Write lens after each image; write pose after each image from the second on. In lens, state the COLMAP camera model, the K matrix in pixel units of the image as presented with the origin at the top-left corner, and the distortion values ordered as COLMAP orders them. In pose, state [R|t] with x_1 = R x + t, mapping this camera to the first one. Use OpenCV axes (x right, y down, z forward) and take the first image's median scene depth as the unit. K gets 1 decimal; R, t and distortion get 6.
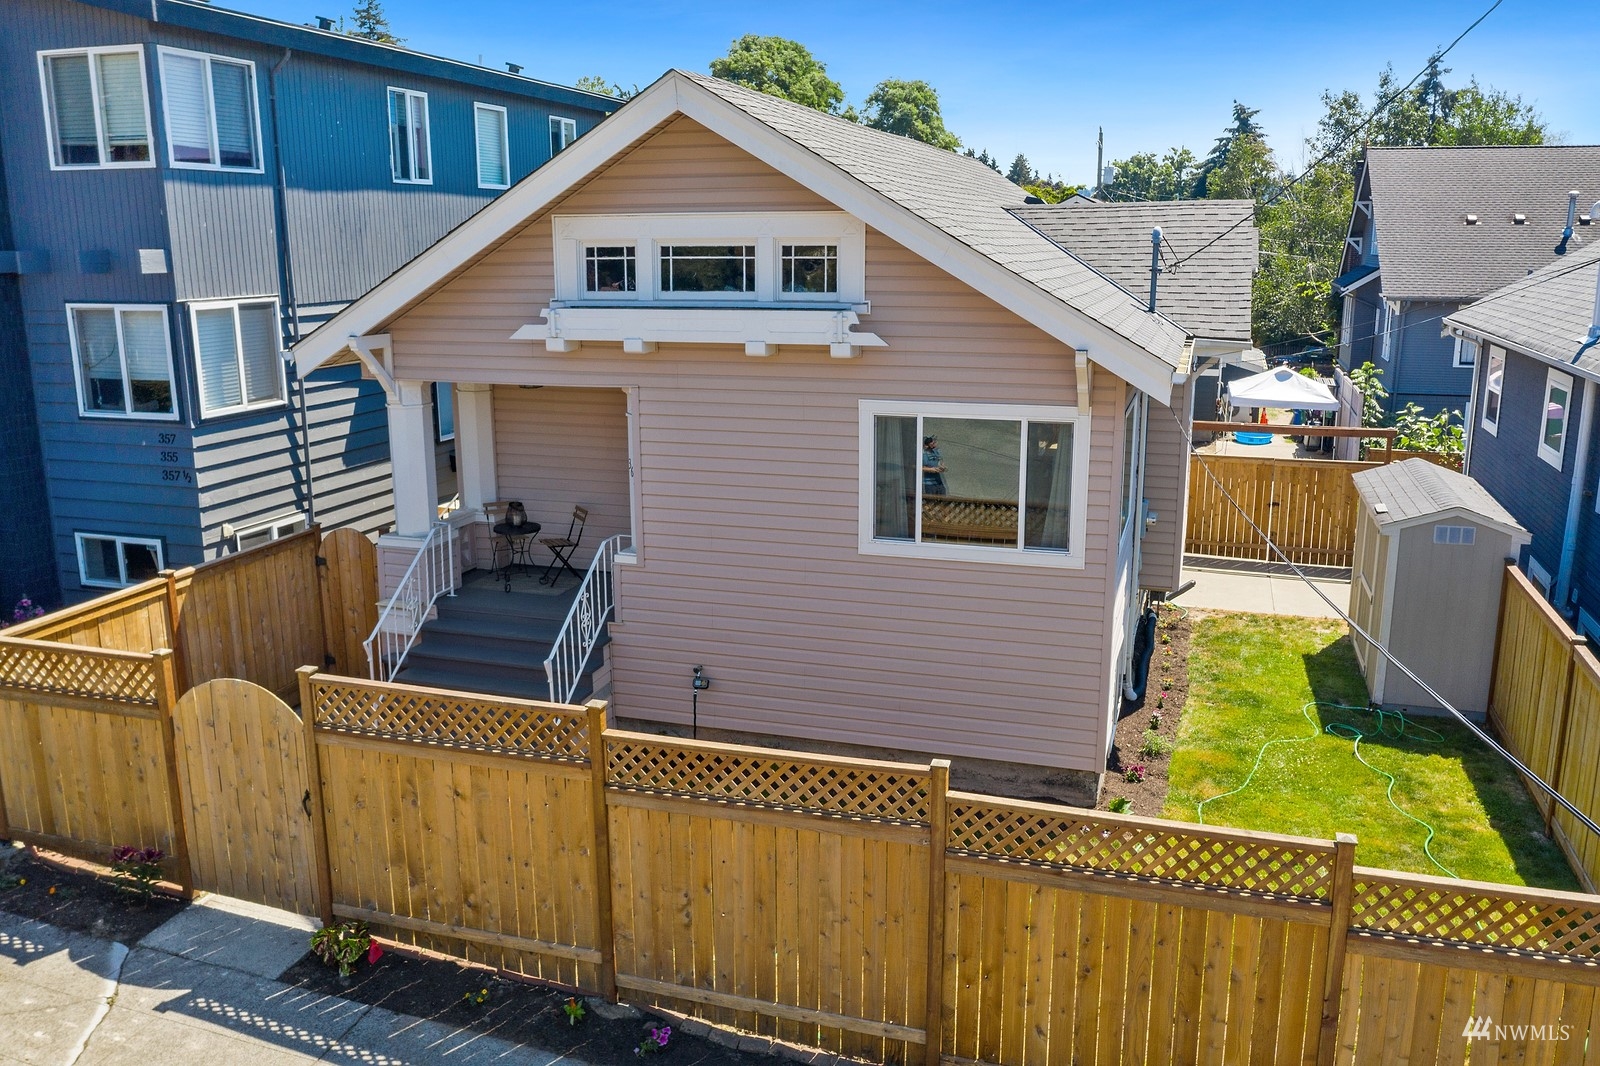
lens RADIAL K [[1276.5, 0, 794.8], [0, 1276.5, 527.7], [0, 0, 1]] dist [-0.018711, -0.004947]
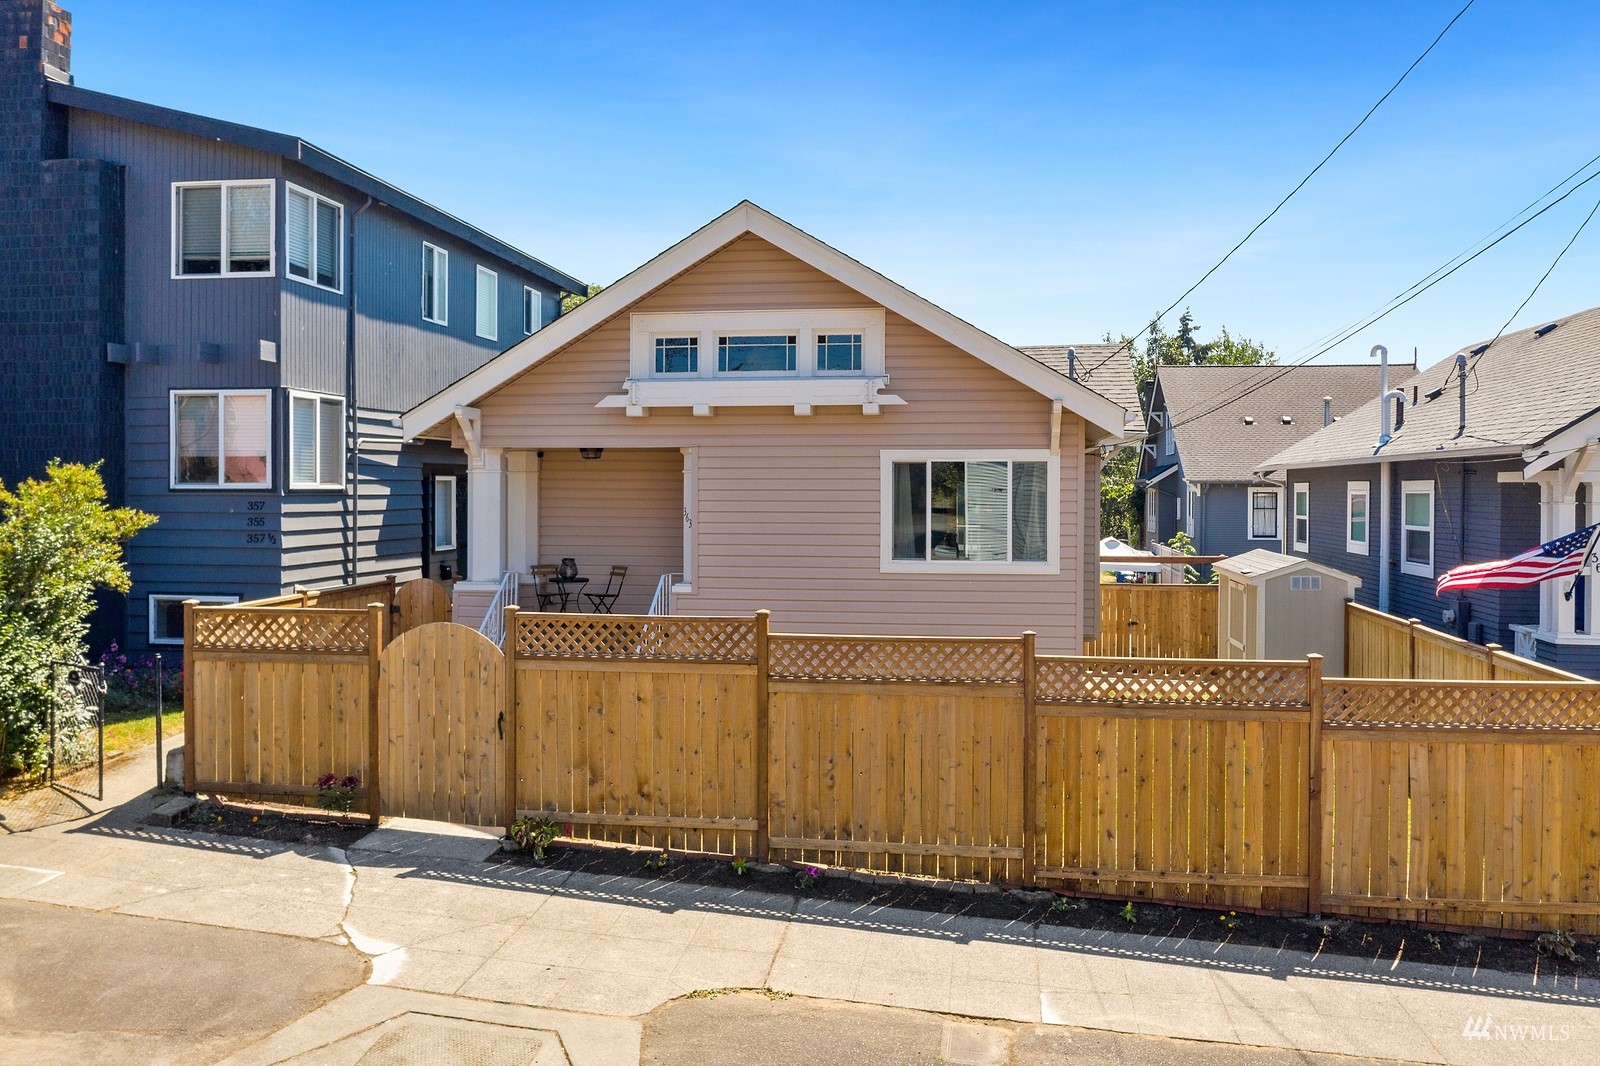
lens RADIAL K [[1276.5, 0, 792.8], [0, 1276.5, 501.3], [0, 0, 1]] dist [-0.018711, -0.004947]
pose [[0.987462, 0.006230, 0.157736, -0.240676], [0.027398, 0.977292, -0.210117, 0.219346], [-0.155464, 0.211804, 0.964868, -0.222300]]
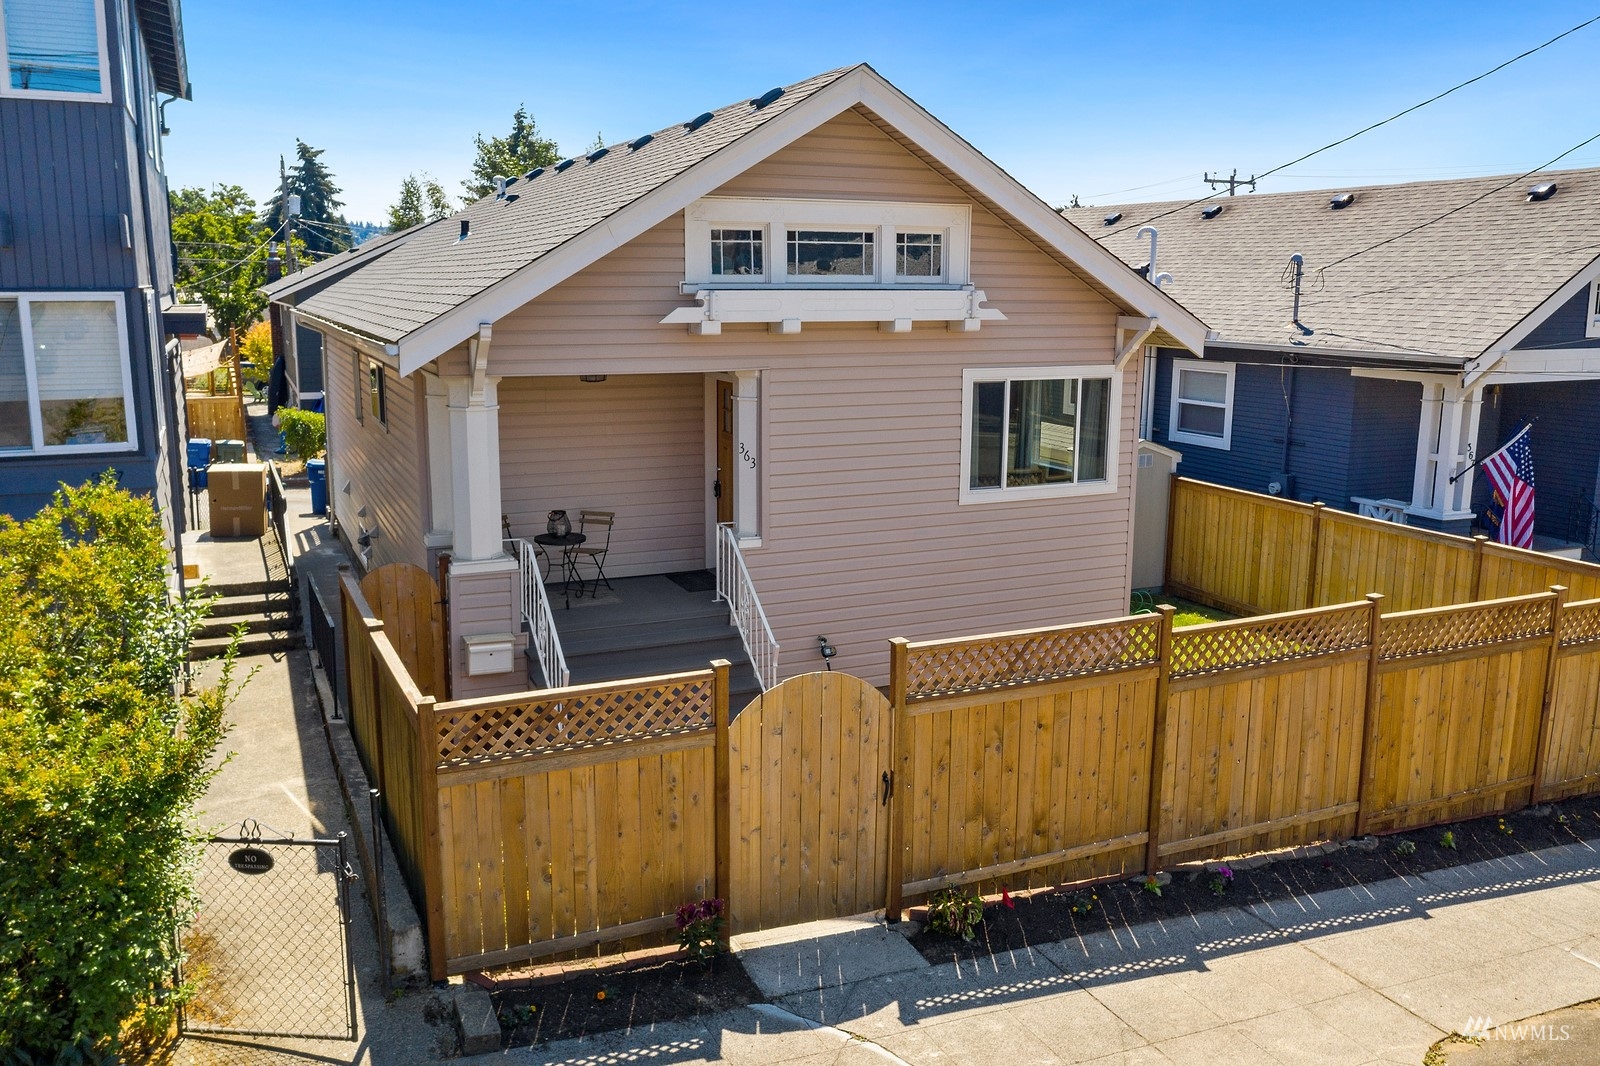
lens RADIAL K [[1276.5, 0, 803.1], [0, 1276.5, 532.0], [0, 0, 1]] dist [-0.018711, -0.004947]
pose [[0.736531, -0.120846, 0.665521, -0.836332], [0.140083, 0.989831, 0.024705, -0.003733], [-0.661739, 0.075032, 0.745970, 0.249461]]
